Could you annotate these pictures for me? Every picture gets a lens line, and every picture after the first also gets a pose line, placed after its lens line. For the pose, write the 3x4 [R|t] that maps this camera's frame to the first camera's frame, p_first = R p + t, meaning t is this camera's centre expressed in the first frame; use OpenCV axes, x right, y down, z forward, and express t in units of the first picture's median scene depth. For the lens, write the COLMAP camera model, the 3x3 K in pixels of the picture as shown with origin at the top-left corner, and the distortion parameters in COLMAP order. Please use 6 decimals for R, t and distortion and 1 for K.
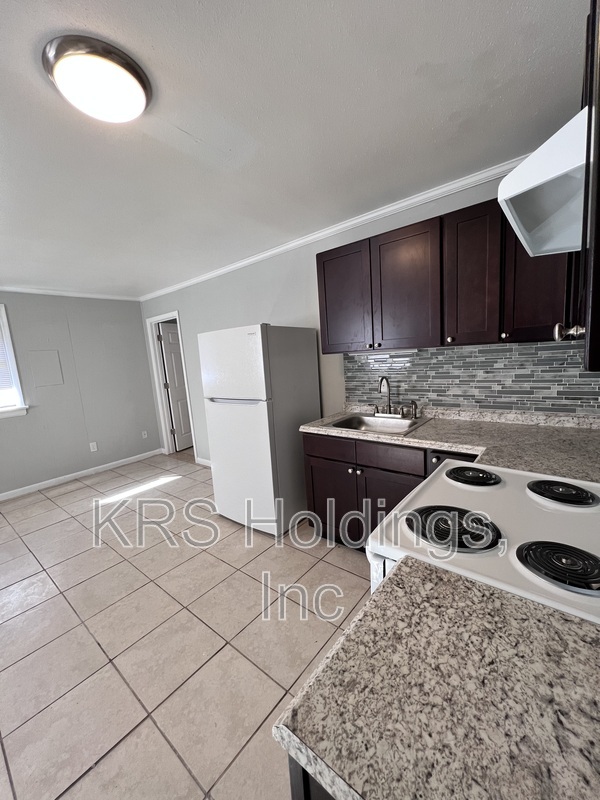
lens RADIAL K [[322.5, 0, 301.0], [0, 322.5, 402.2], [0, 0, 1]] dist [-0.000653, 0.000197]
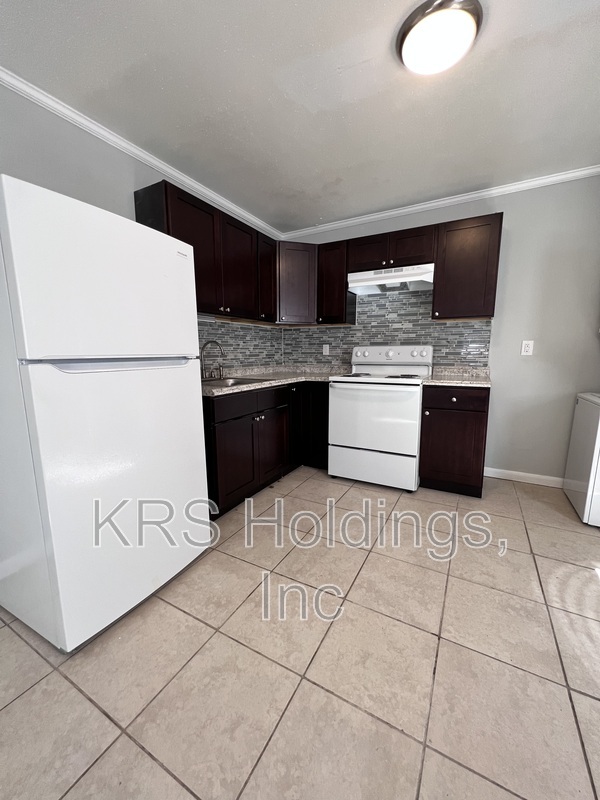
lens RADIAL K [[322.5, 0, 300.3], [0, 322.5, 400.5], [0, 0, 1]] dist [-0.000653, 0.000197]
pose [[-0.184332, -0.077269, 0.979822, -0.953285], [0.161179, 0.981033, 0.107686, 0.052894], [-0.969558, 0.177776, -0.168382, 1.022521]]
